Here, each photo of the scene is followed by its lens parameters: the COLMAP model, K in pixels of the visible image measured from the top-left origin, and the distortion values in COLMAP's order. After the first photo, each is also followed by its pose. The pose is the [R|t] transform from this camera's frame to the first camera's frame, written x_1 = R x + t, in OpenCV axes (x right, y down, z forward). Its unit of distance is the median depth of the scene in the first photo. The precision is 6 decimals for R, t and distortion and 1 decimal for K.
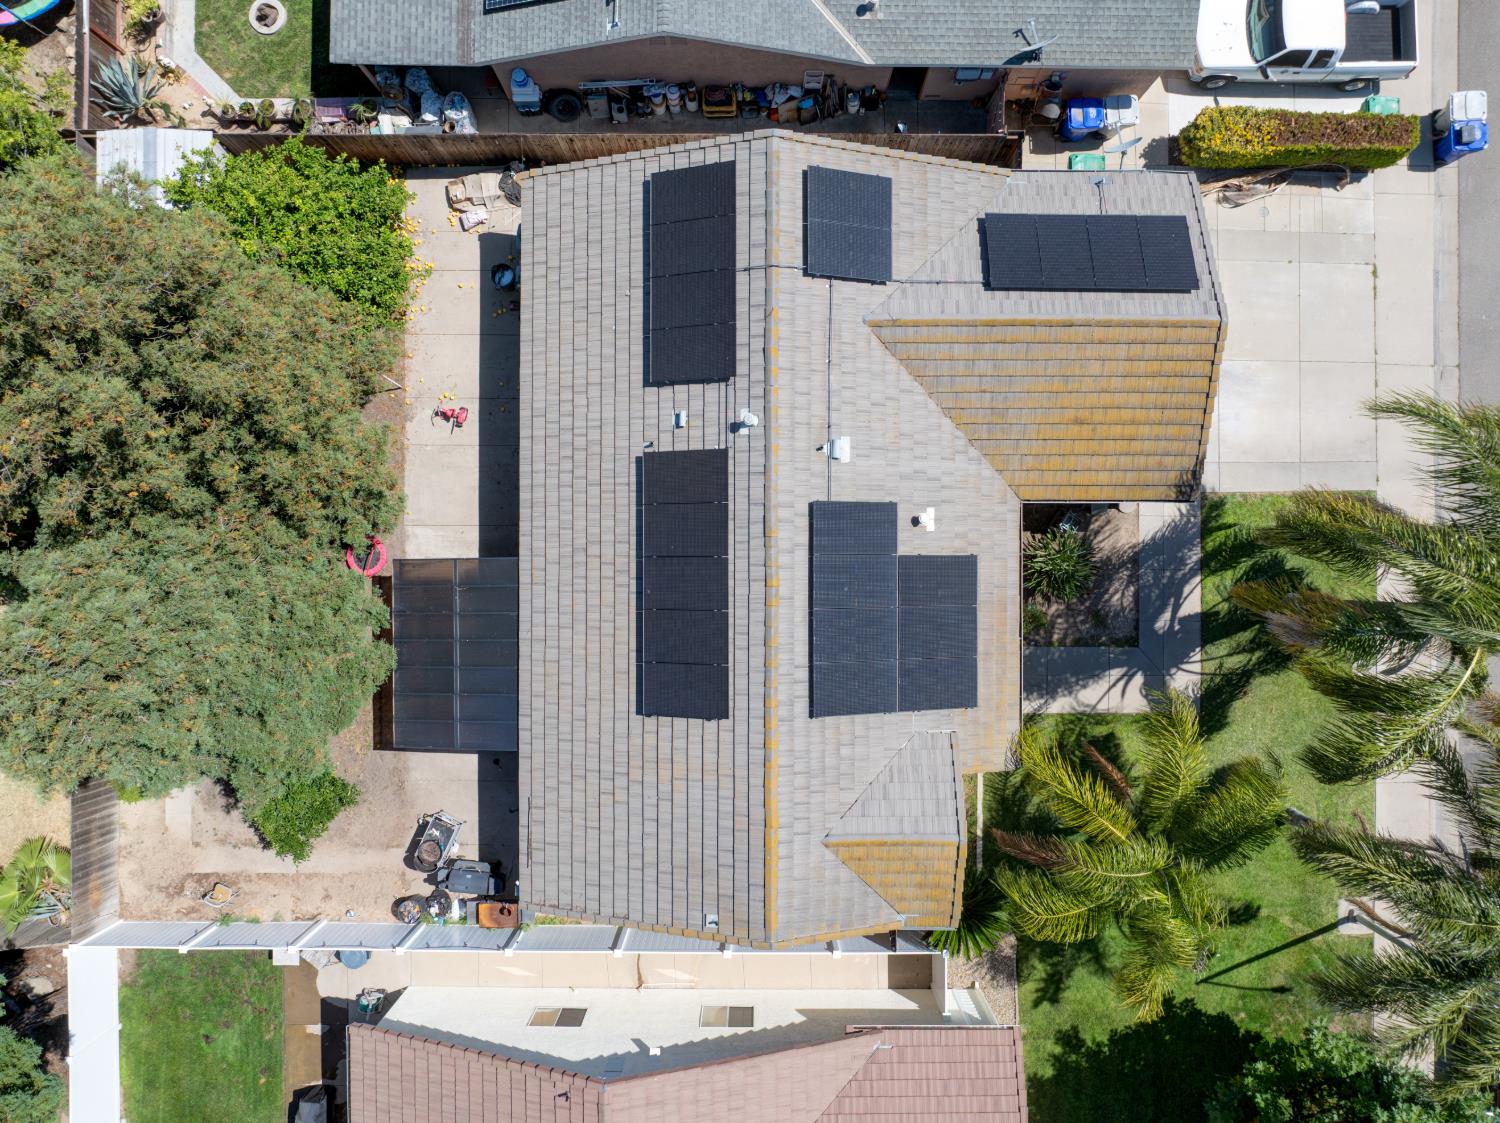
lens RADIAL K [[1061.1, 0, 750.0], [0, 1061.1, 561.5], [0, 0, 1]] dist [-0.034243, 0.010142]
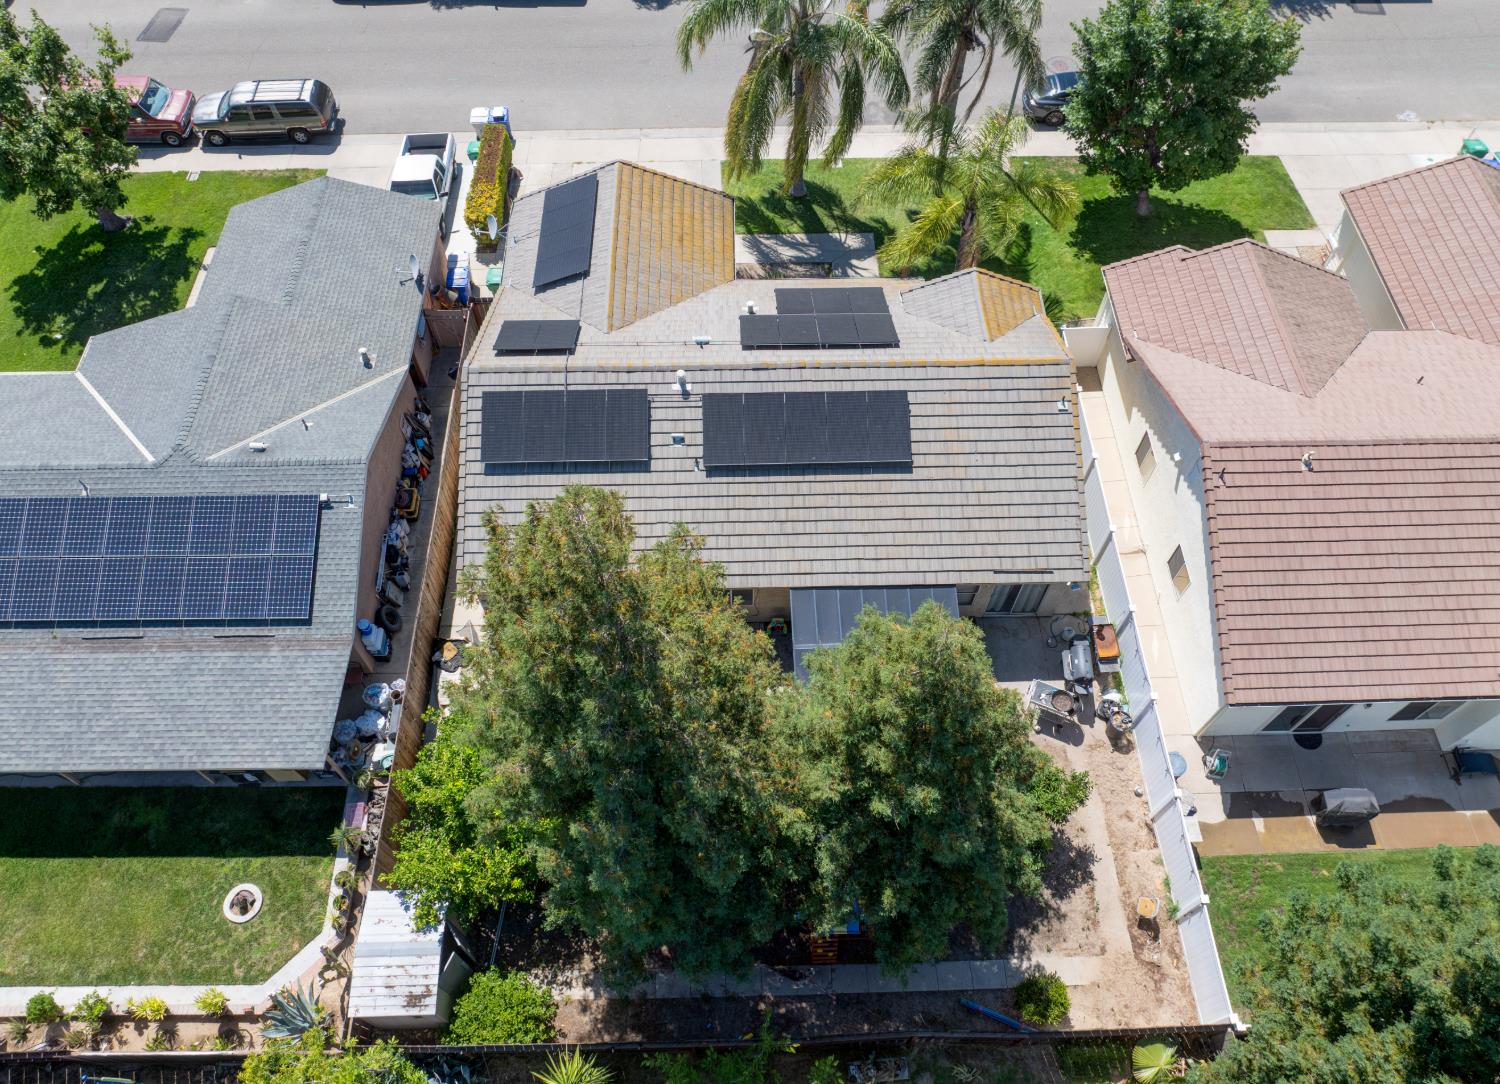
lens RADIAL K [[1031.1, 0, 750.0], [0, 1031.1, 542.0], [0, 0, 1]] dist [-0.020374, -0.004620]
pose [[-0.022843, -0.849471, 0.527140, -0.767958], [0.999739, -0.019436, 0.012002, -0.060279], [0.000051, 0.527277, 0.849693, 0.013294]]
